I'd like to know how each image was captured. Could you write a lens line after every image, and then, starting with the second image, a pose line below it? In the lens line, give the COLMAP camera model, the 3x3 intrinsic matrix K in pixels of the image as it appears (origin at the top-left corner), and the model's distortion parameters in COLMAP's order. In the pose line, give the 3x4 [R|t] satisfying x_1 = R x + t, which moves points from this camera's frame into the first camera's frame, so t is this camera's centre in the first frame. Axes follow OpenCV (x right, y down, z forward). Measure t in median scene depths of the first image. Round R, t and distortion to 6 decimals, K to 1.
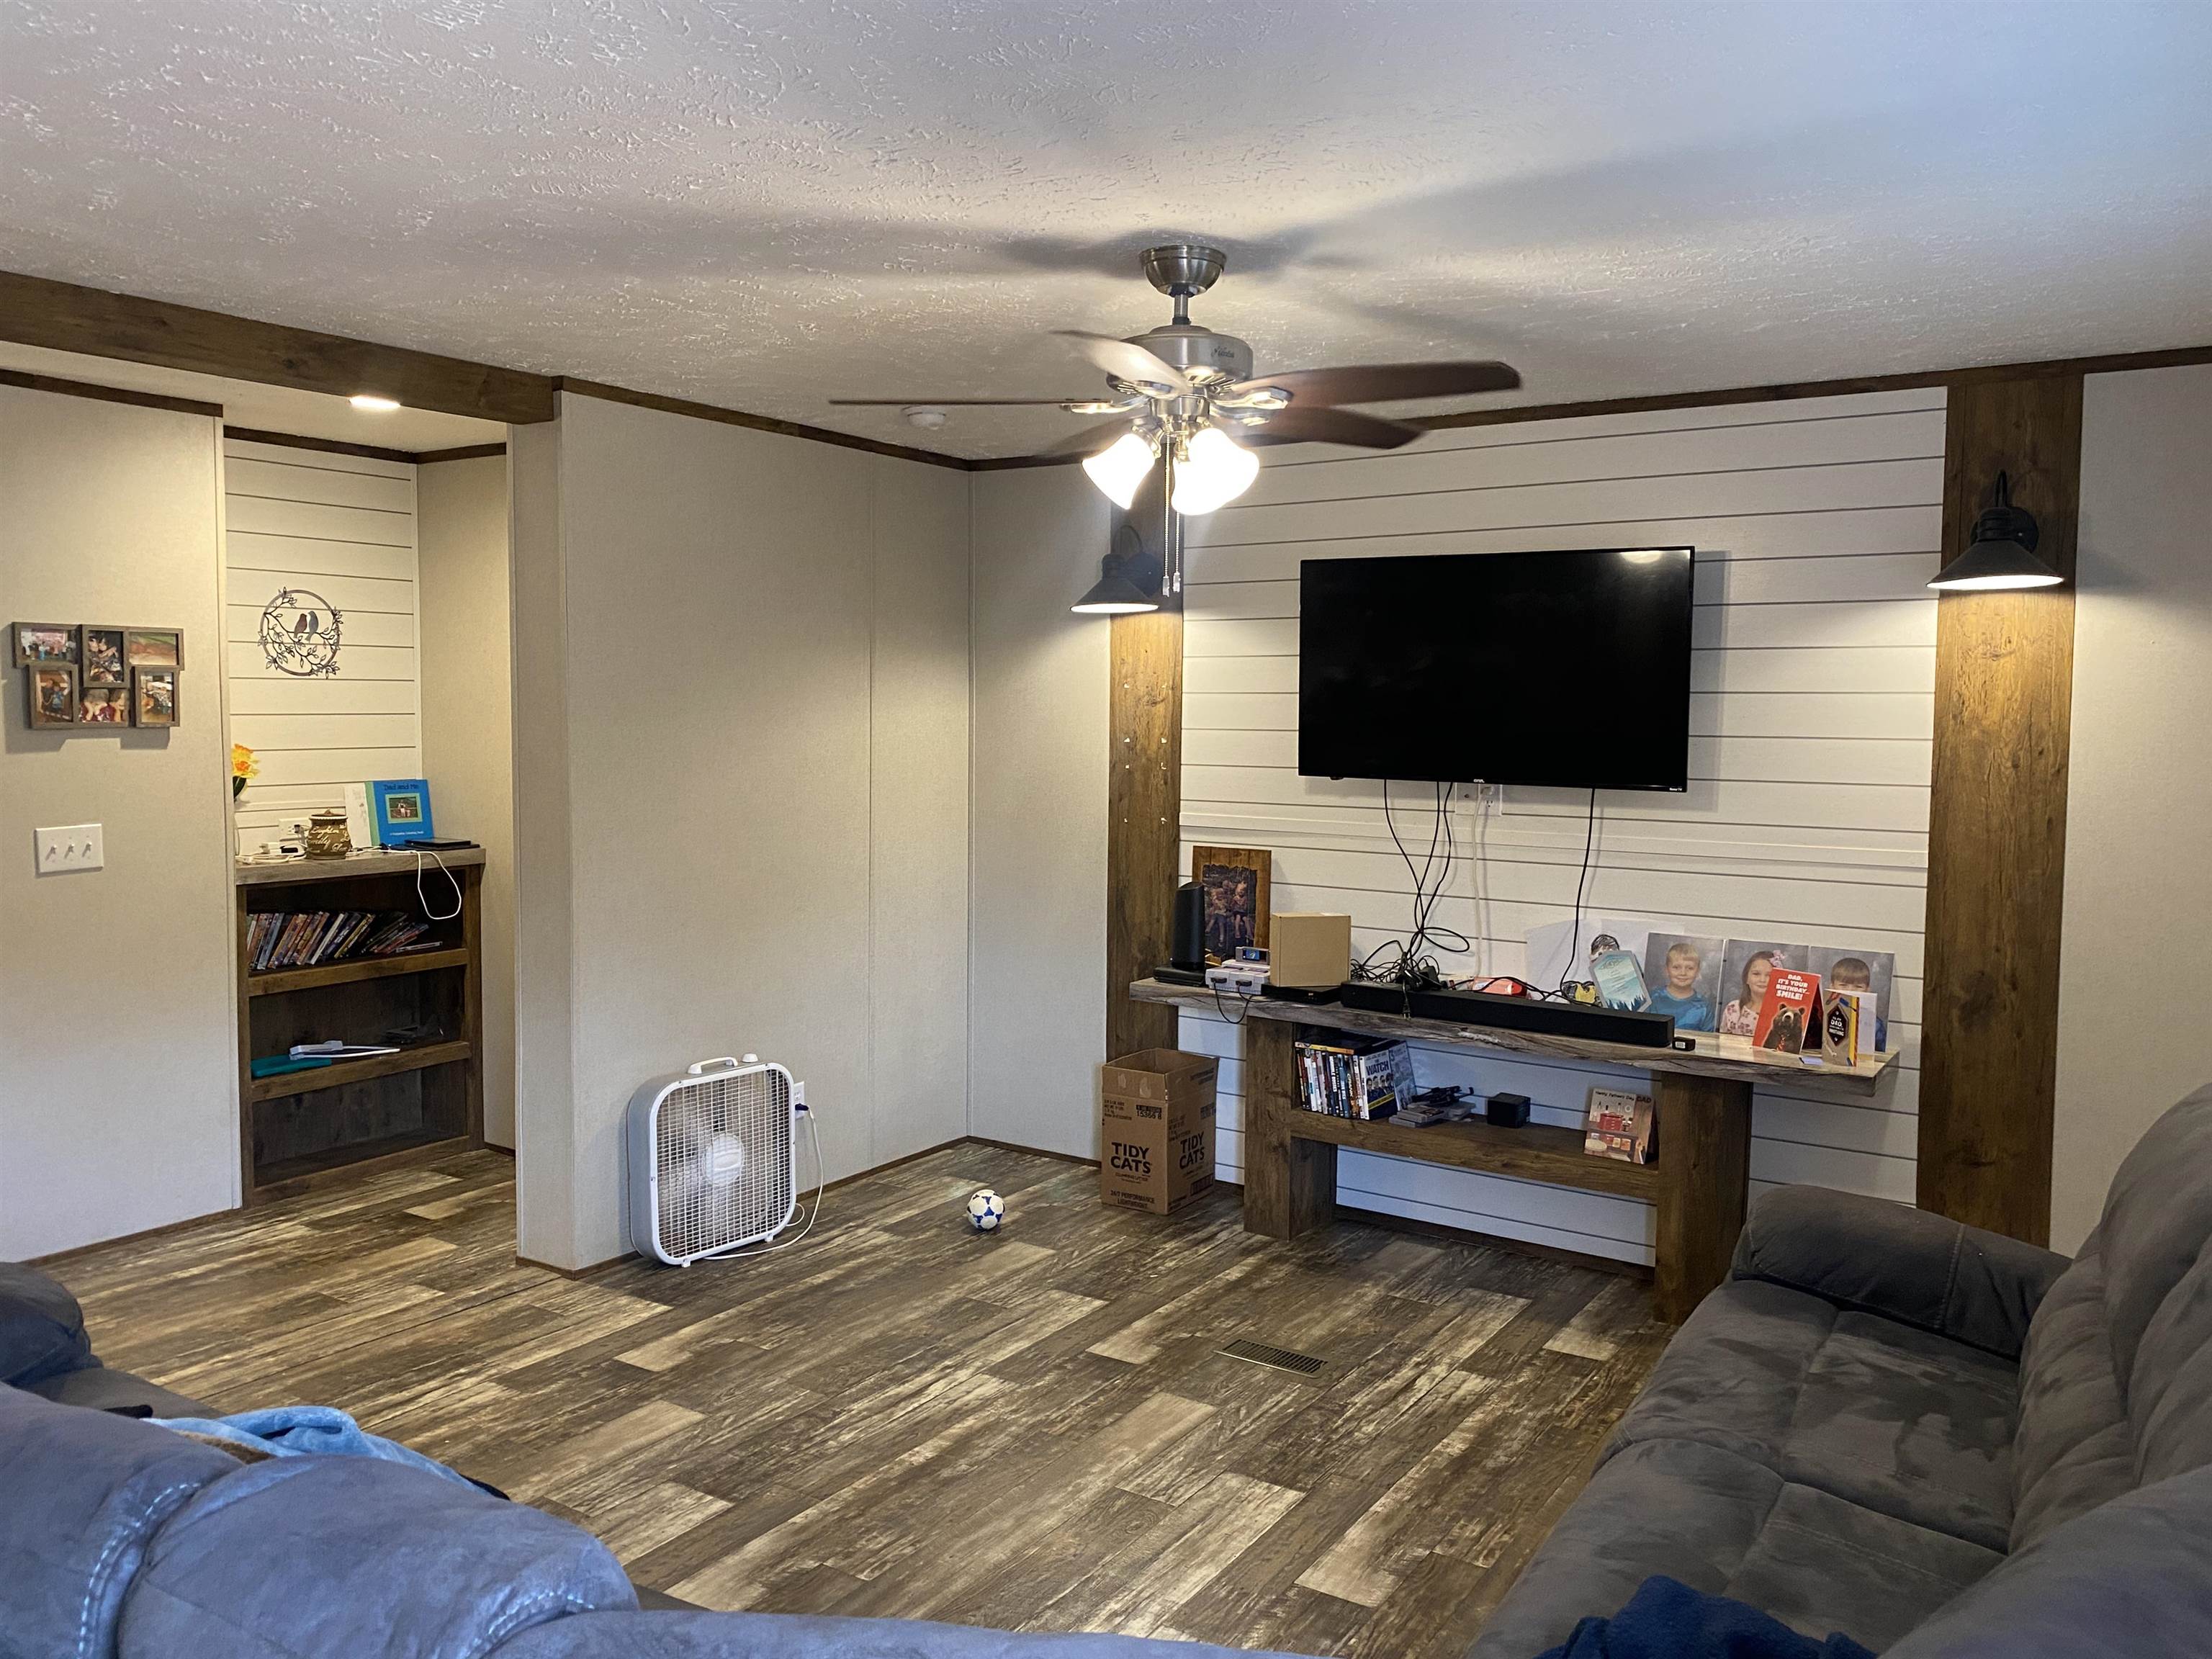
lens RADIAL K [[1672.4, 0, 1092.6], [0, 1672.4, 849.7], [0, 0, 1]] dist [0.012443, -0.012056]
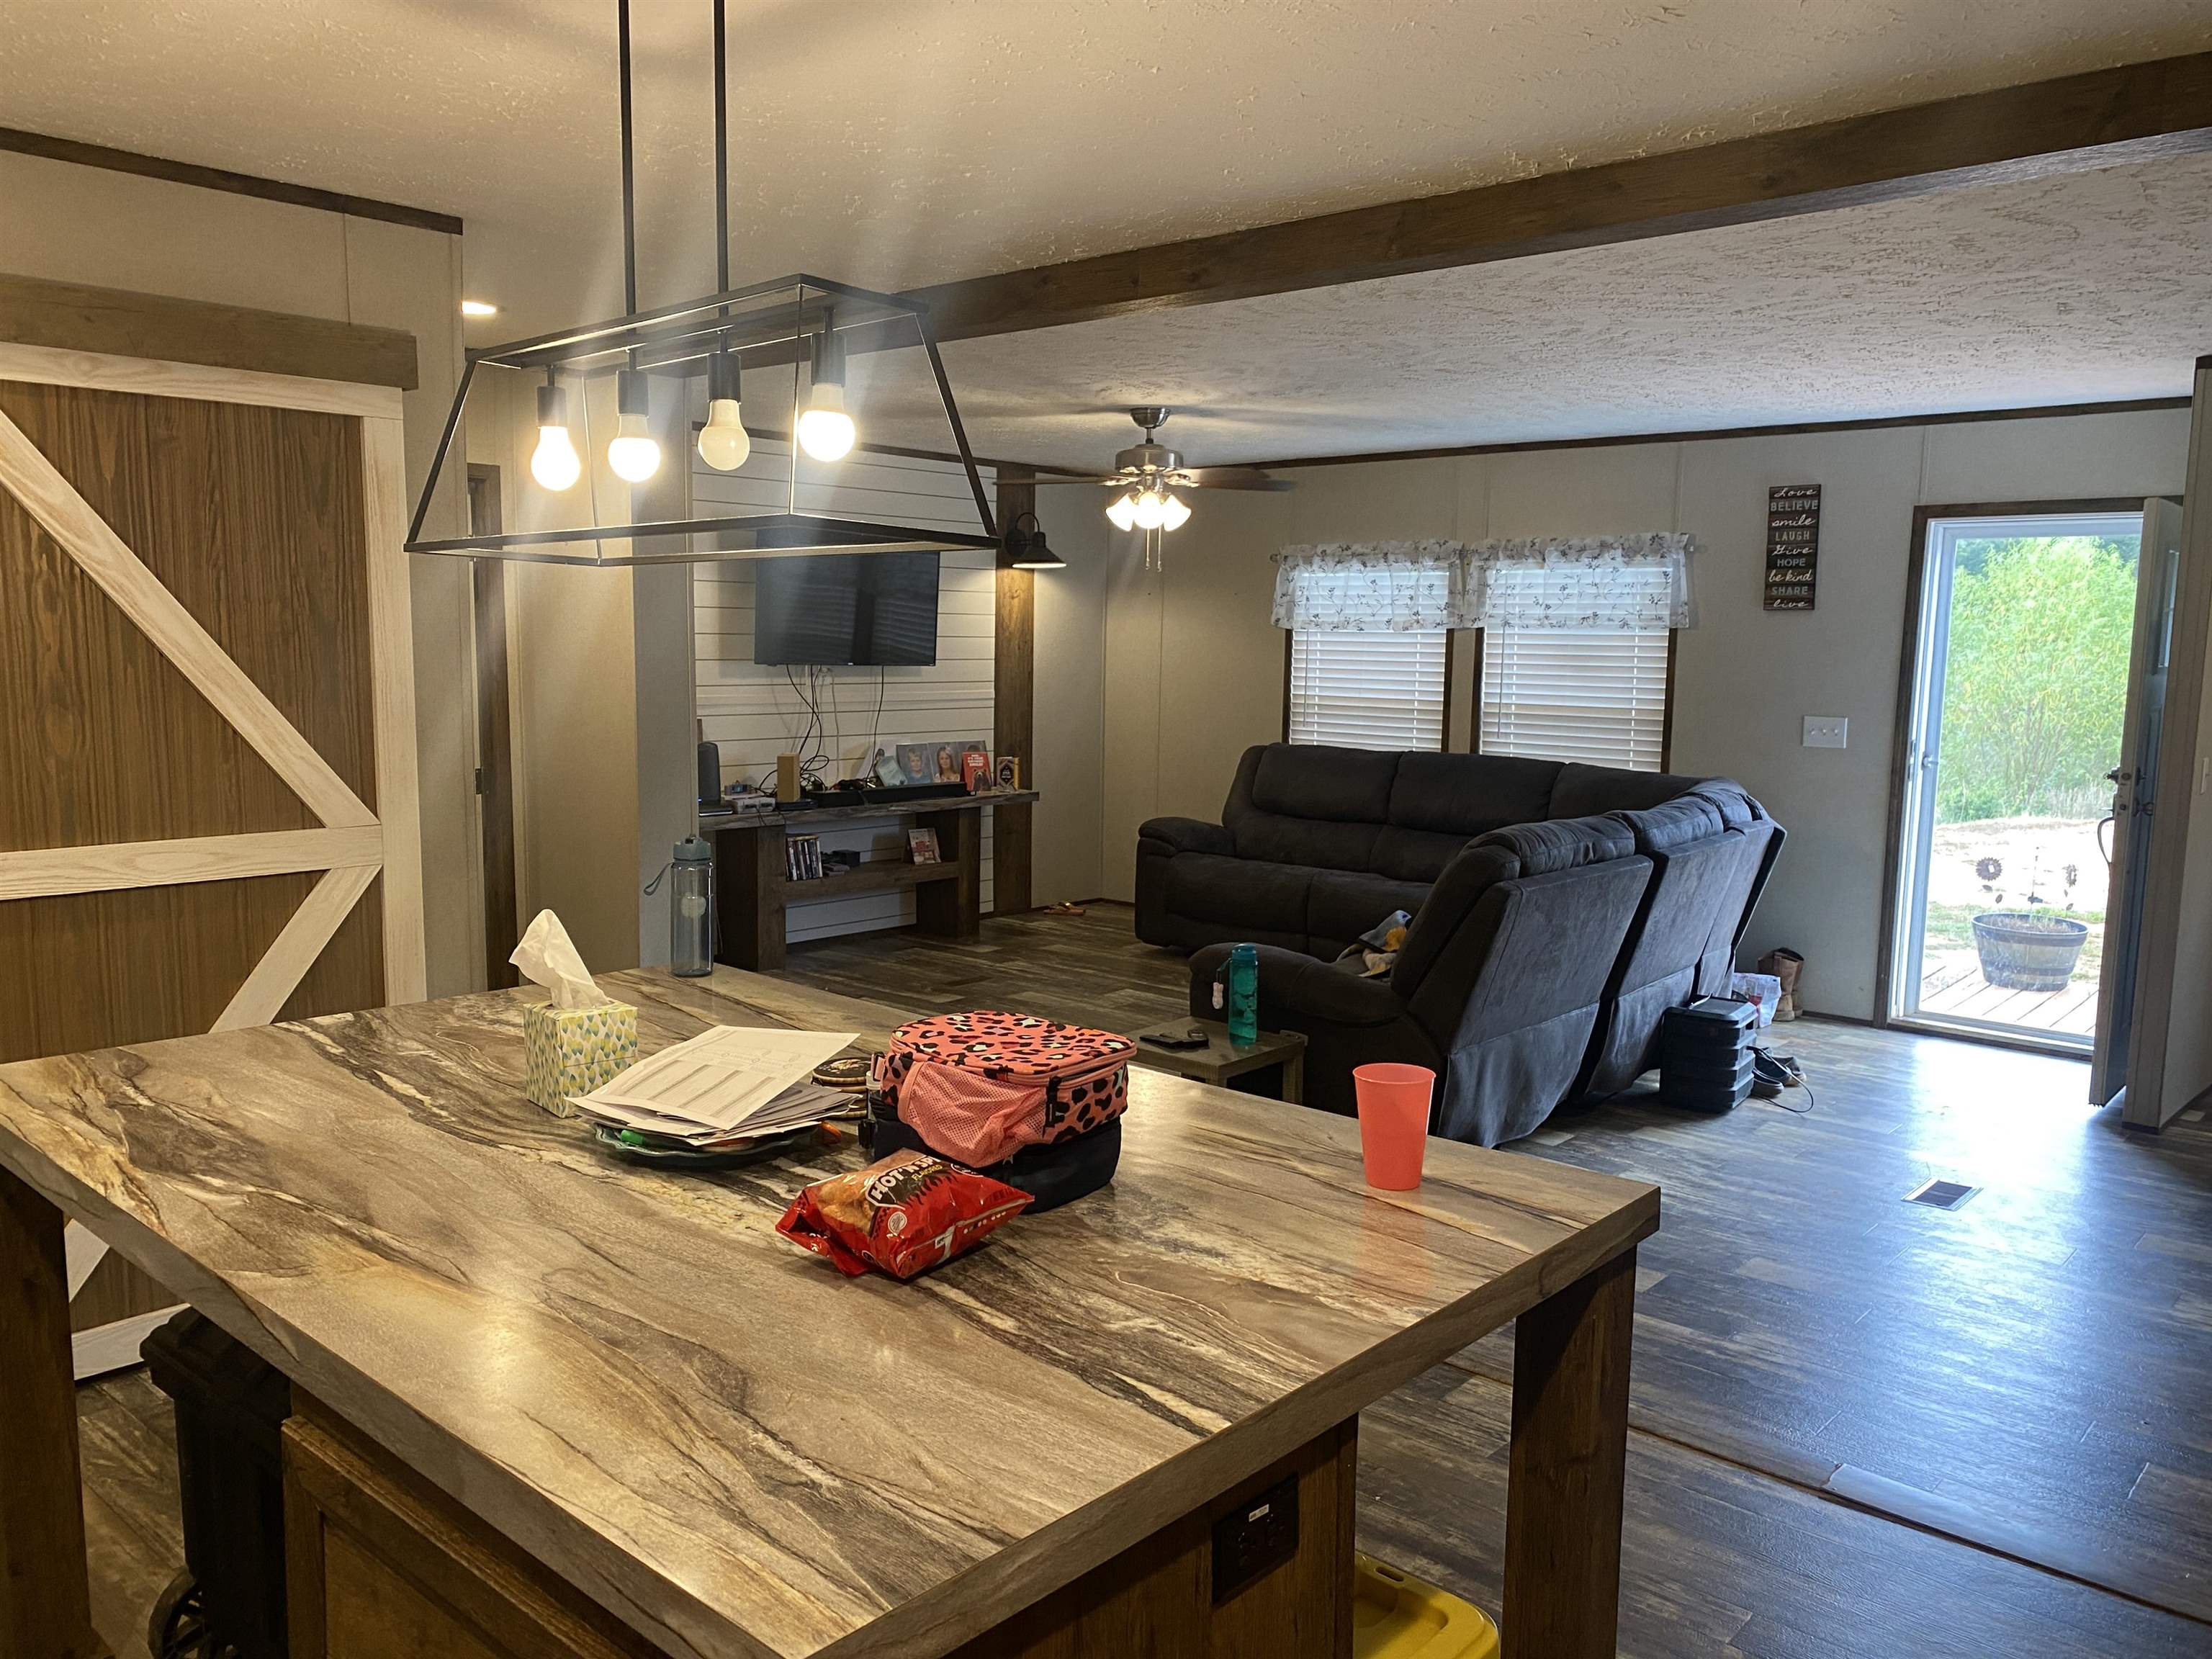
lens RADIAL K [[1672.4, 0, 1092.6], [0, 1672.4, 849.7], [0, 0, 1]] dist [0.012443, -0.012056]
pose [[0.142442, -0.134302, 0.980649, -1.419800], [0.075612, 0.989333, 0.124509, -0.047504], [-0.986911, 0.056413, 0.151078, 0.514233]]
